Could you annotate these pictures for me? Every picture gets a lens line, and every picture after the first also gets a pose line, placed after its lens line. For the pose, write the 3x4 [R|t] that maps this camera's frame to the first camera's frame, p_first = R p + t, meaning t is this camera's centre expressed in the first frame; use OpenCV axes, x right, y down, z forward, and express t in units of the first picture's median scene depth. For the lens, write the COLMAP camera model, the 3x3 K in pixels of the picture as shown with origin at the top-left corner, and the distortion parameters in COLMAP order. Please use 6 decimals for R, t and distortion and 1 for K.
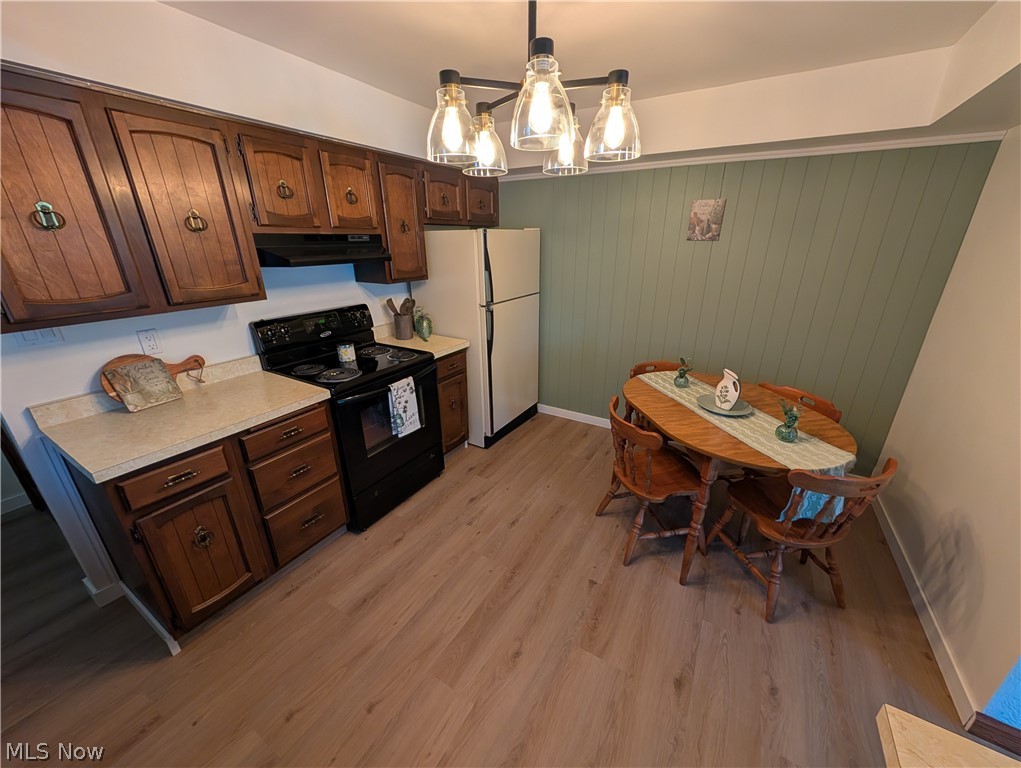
lens RADIAL K [[387.4, 0, 513.4], [0, 387.4, 388.0], [0, 0, 1]] dist [0.000525, 0.000081]
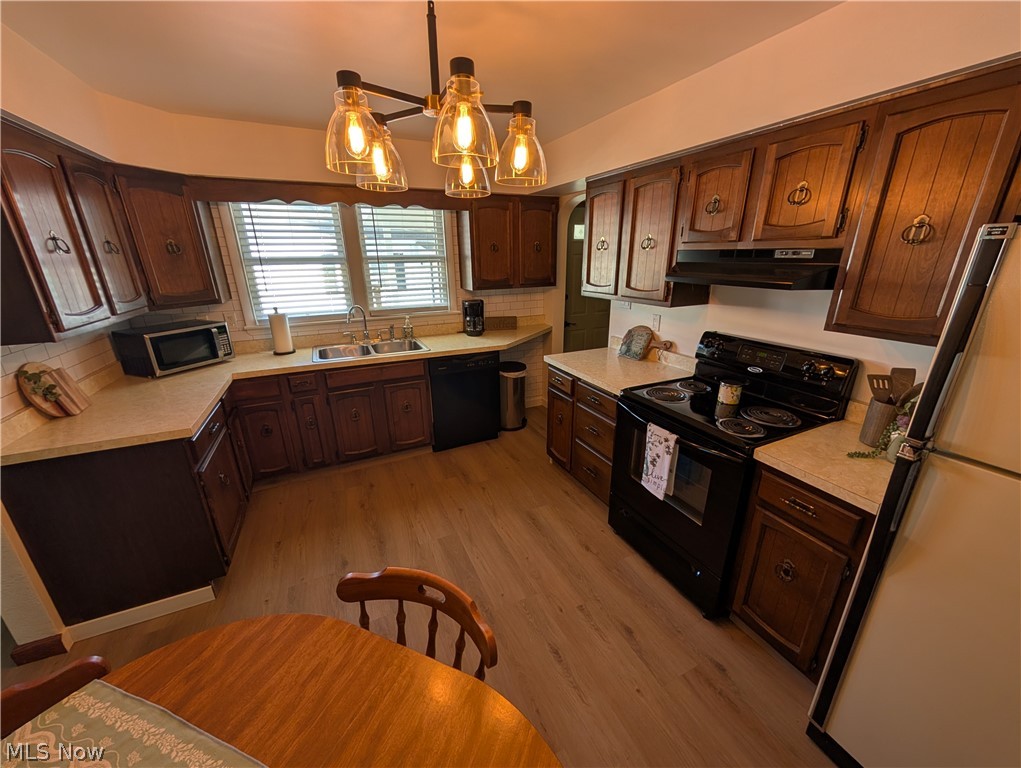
lens RADIAL K [[387.4, 0, 513.4], [0, 387.4, 388.0], [0, 0, 1]] dist [0.000525, 0.000081]
pose [[-0.555056, 0.279182, -0.783562, 0.487479], [-0.289059, 0.818549, 0.496410, -0.397336], [0.779973, 0.502031, -0.373641, 1.009546]]
